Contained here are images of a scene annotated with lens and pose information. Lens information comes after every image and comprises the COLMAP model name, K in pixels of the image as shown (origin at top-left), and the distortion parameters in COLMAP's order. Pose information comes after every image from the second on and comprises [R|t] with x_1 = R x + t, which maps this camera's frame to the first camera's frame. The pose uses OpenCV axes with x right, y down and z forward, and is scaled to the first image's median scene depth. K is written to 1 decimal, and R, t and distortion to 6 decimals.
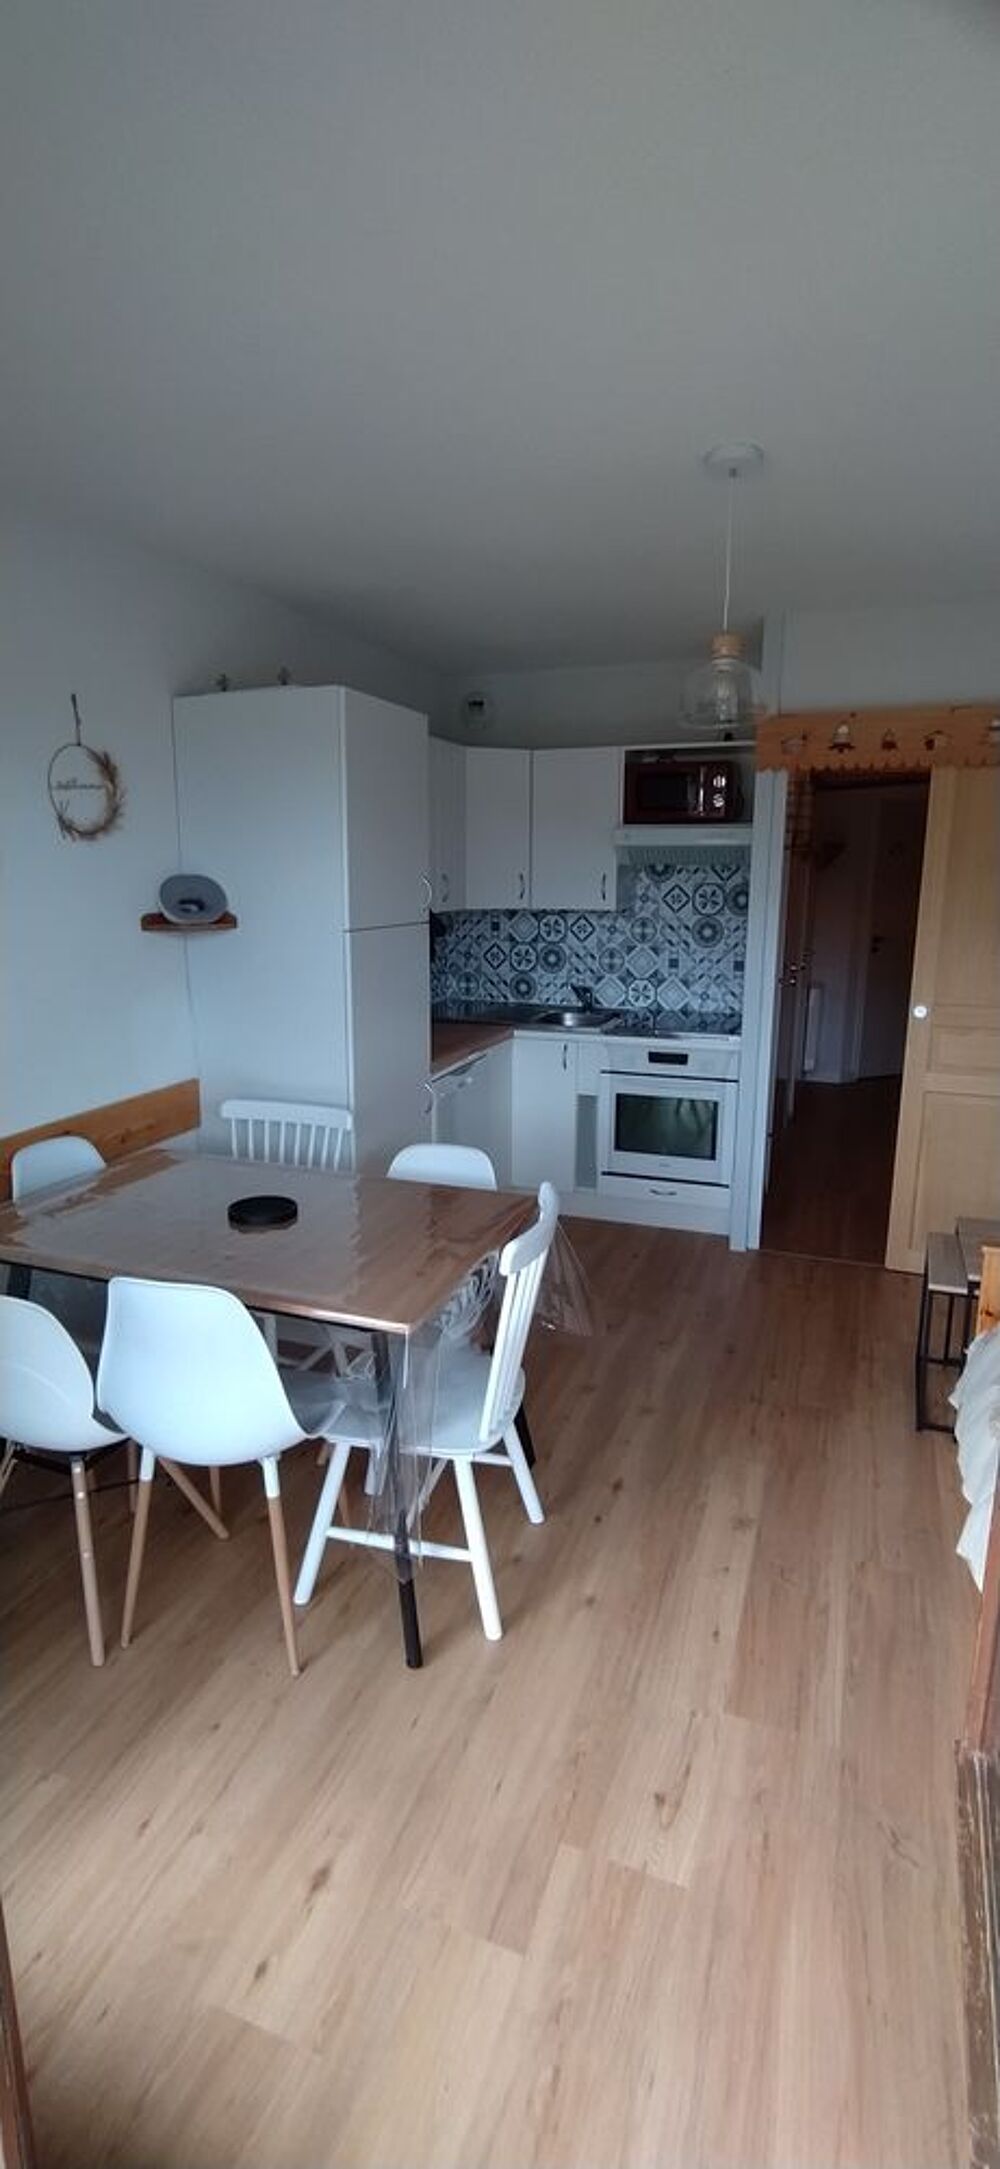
lens RADIAL K [[1001.9, 0, 468.8], [0, 1001.9, 1076.4], [0, 0, 1]] dist [-0.025580, 0.007915]
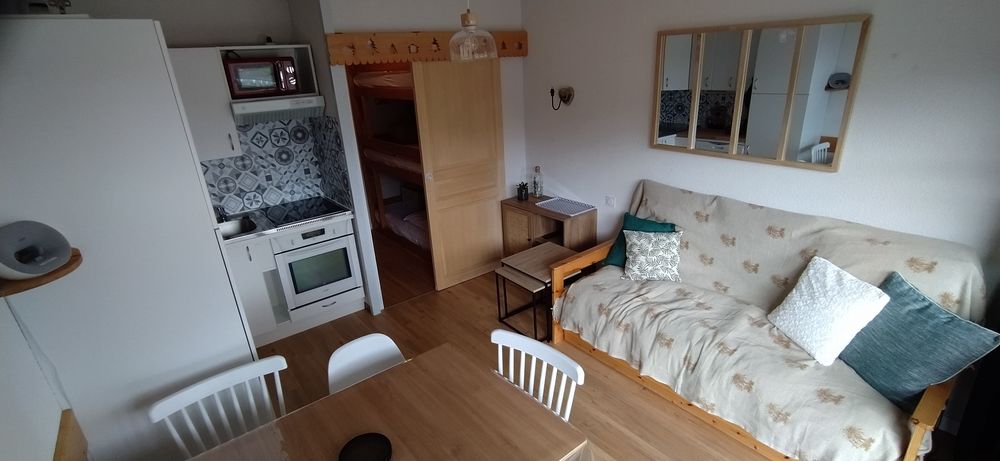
lens RADIAL K [[461.9, 0, 504.2], [0, 461.9, 242.3], [0, 0, 1]] dist [-0.025580, 0.007915]
pose [[0.491165, -0.341855, 0.801181, -0.283852], [0.225156, 0.938339, 0.262346, -0.138868], [-0.841464, 0.051536, 0.537850, 0.285414]]
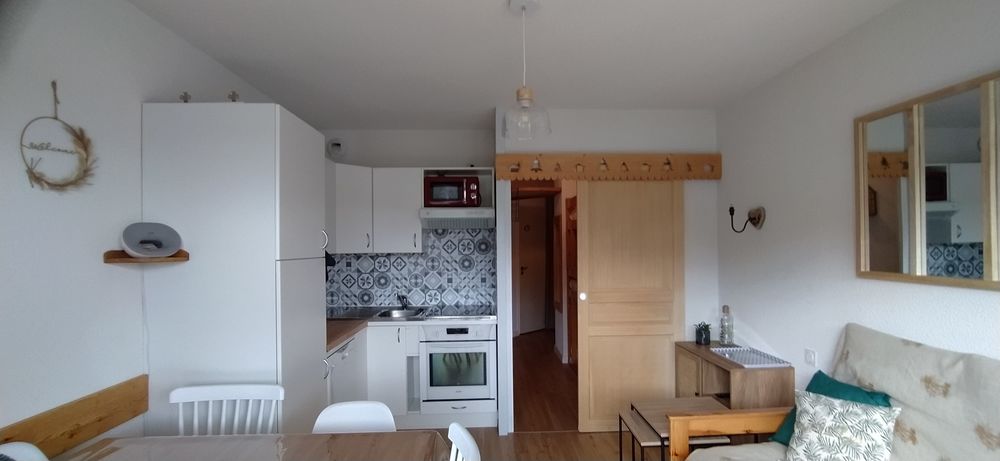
lens RADIAL K [[461.9, 0, 506.0], [0, 461.9, 240.7], [0, 0, 1]] dist [-0.025580, 0.007915]
pose [[0.910292, -0.004719, 0.413941, -0.067443], [0.093667, 0.976350, -0.194851, -0.006586], [-0.403231, 0.216144, 0.889205, 0.178965]]
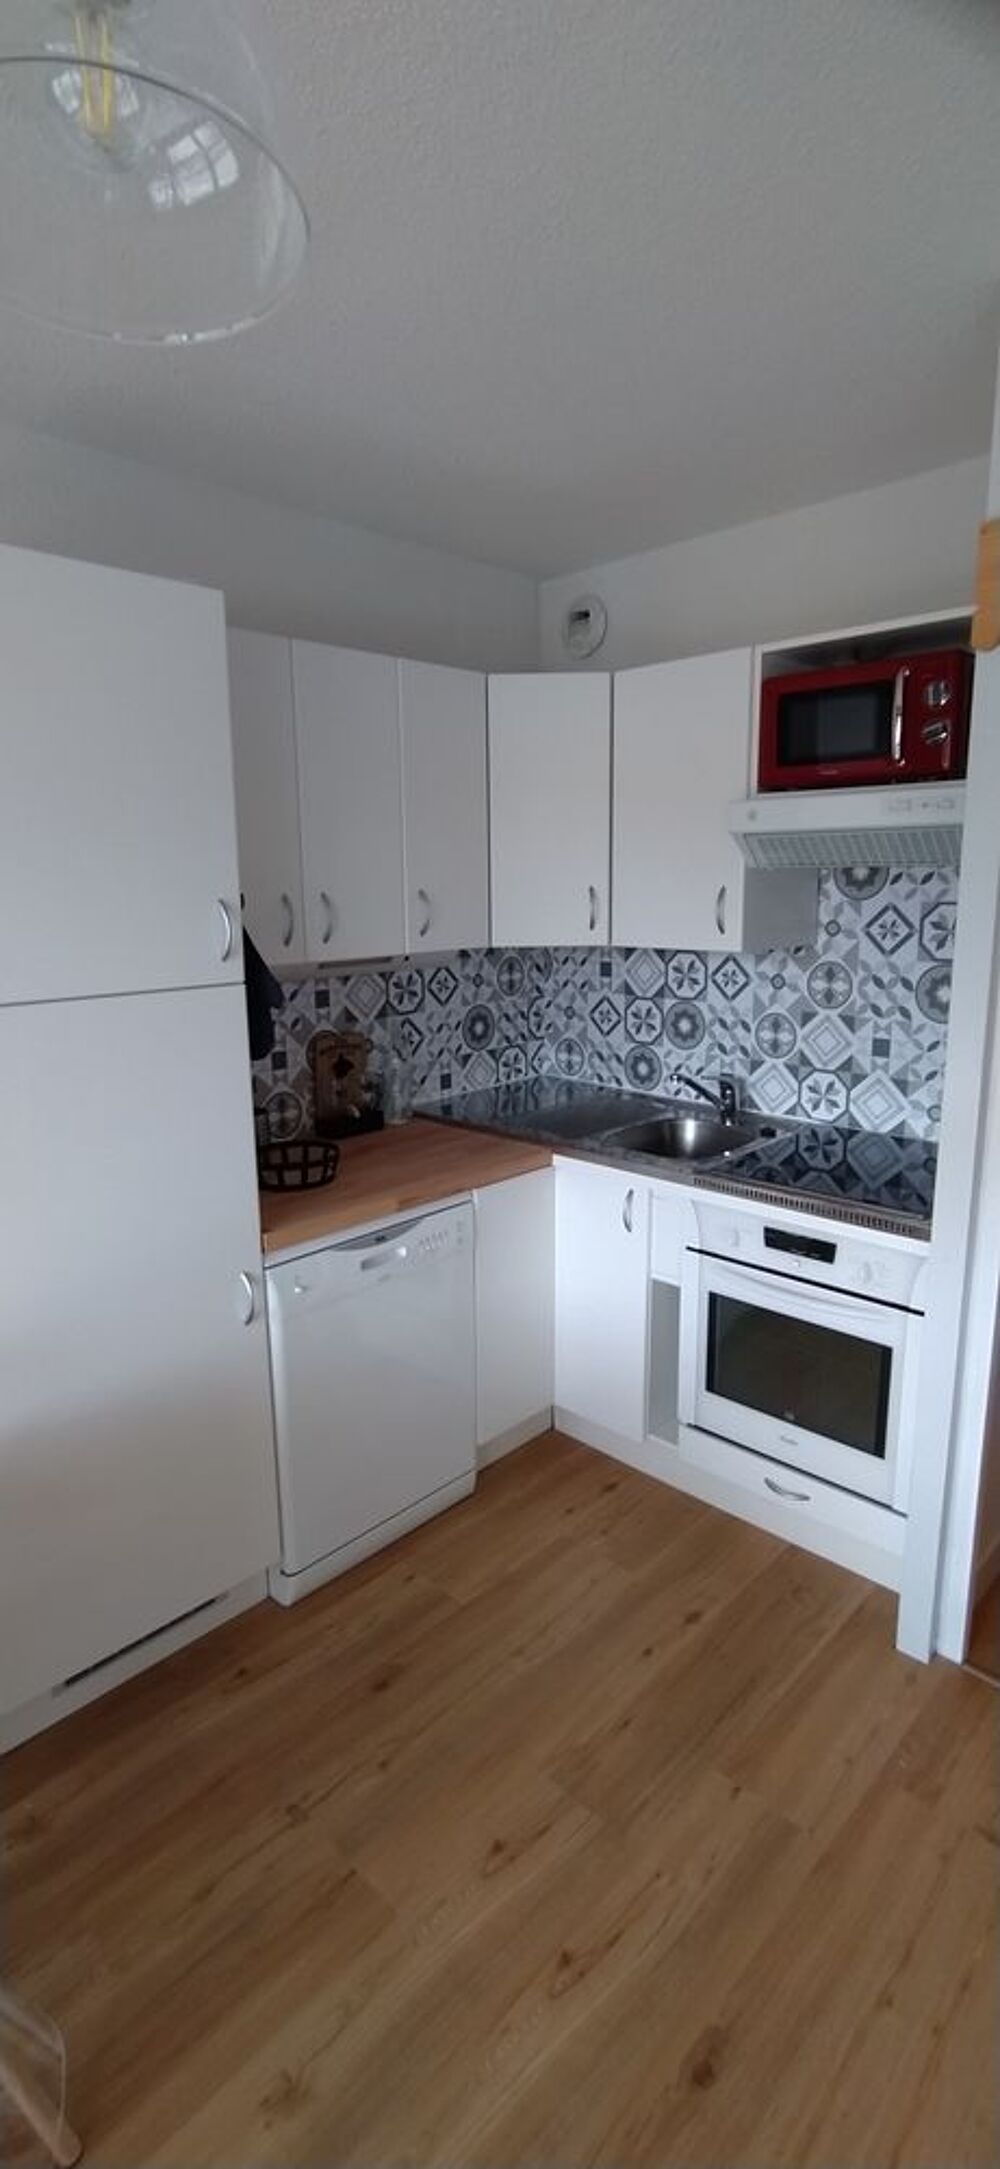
lens RADIAL K [[1001.9, 0, 488.3], [0, 1001.9, 1085.7], [0, 0, 1]] dist [-0.025580, 0.007915]
pose [[0.923096, 0.065507, -0.378948, 0.238152], [-0.064824, 0.997790, 0.014574, -0.095787], [0.379066, 0.011112, 0.925303, 0.459181]]
